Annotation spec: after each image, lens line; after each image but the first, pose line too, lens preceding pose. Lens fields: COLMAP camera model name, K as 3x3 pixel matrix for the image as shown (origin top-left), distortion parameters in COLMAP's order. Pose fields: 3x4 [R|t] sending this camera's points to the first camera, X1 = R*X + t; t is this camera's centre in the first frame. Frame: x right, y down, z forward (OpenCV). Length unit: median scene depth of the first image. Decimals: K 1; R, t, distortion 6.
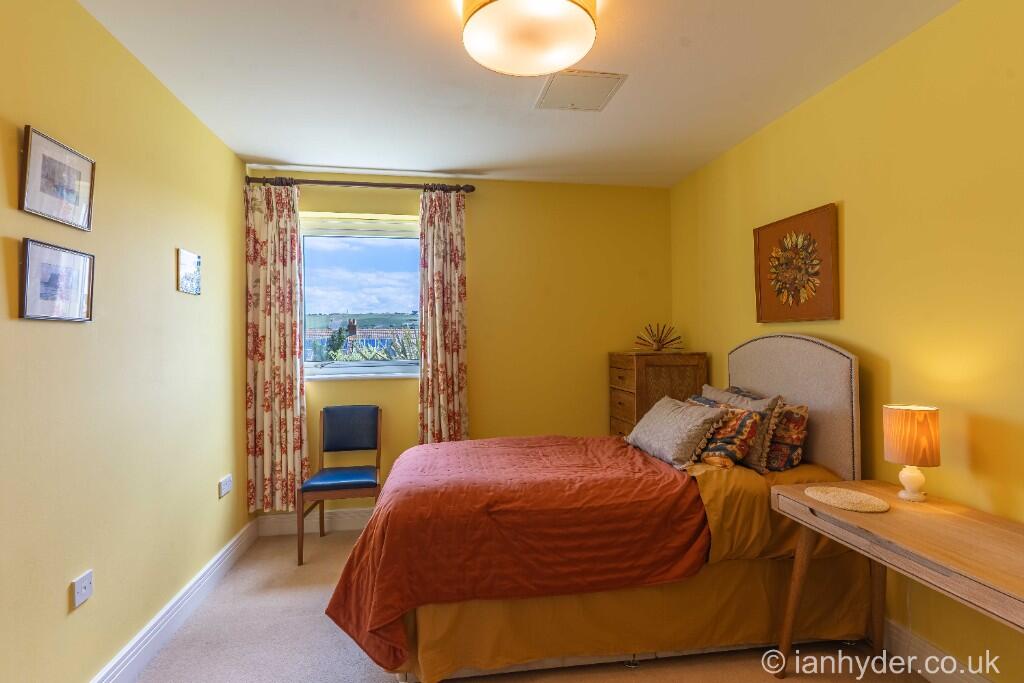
lens RADIAL K [[516.7, 0, 512.0], [0, 516.7, 341.5], [0, 0, 1]] dist [-0.002848, -0.000380]
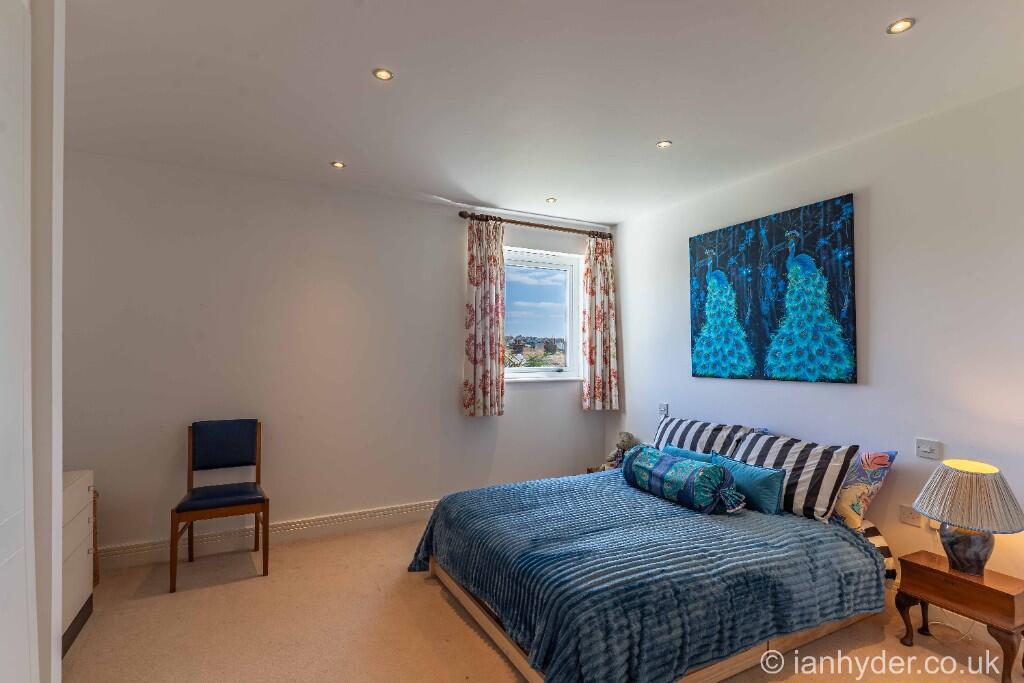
lens RADIAL K [[495.6, 0, 510.1], [0, 495.6, 360.7], [0, 0, 1]] dist [-0.001247, -0.000155]
pose [[0.949493, 0.004998, 0.313748, -0.735001], [-0.009418, 0.999877, 0.012573, 0.006411], [-0.313646, -0.014892, 0.949423, -0.119749]]
